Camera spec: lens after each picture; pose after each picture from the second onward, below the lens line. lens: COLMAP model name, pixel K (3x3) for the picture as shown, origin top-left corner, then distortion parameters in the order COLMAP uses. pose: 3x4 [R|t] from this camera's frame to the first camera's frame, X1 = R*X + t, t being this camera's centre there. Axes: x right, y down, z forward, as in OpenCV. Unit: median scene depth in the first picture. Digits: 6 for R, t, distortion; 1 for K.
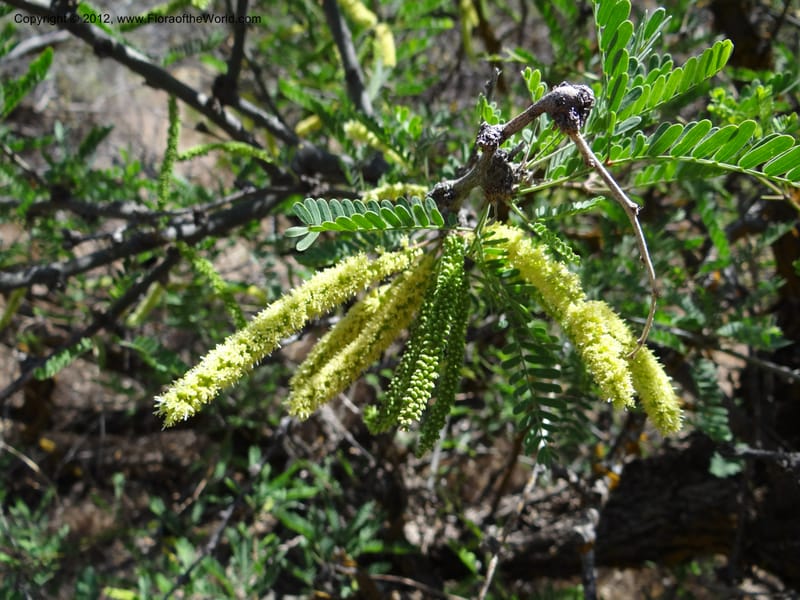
lens RADIAL K [[641.2, 0, 400.5], [0, 641.2, 301.6], [0, 0, 1]] dist [0.000088, -0.006029]
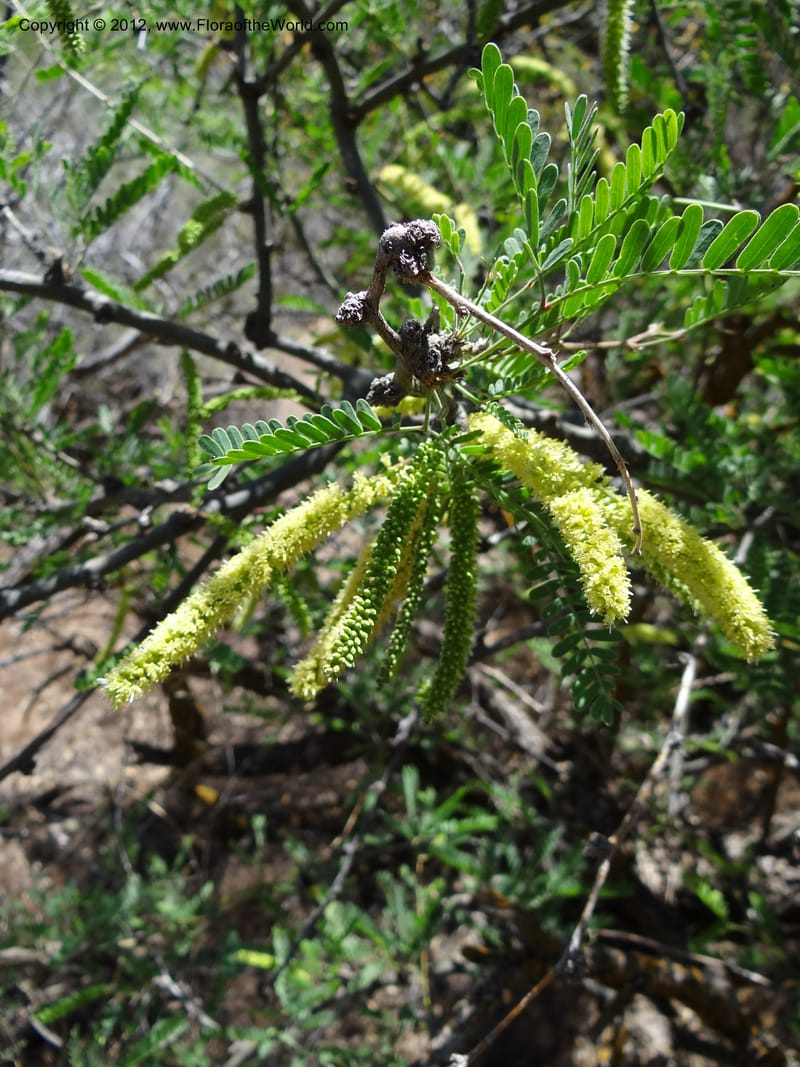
lens RADIAL K [[855.2, 0, 395.0], [0, 855.2, 531.1], [0, 0, 1]] dist [0.000088, -0.006029]
pose [[0.944384, -0.162520, -0.285878, 0.325592], [0.144826, 0.986042, -0.082132, 0.087480], [0.295236, 0.036162, 0.954740, -0.019004]]
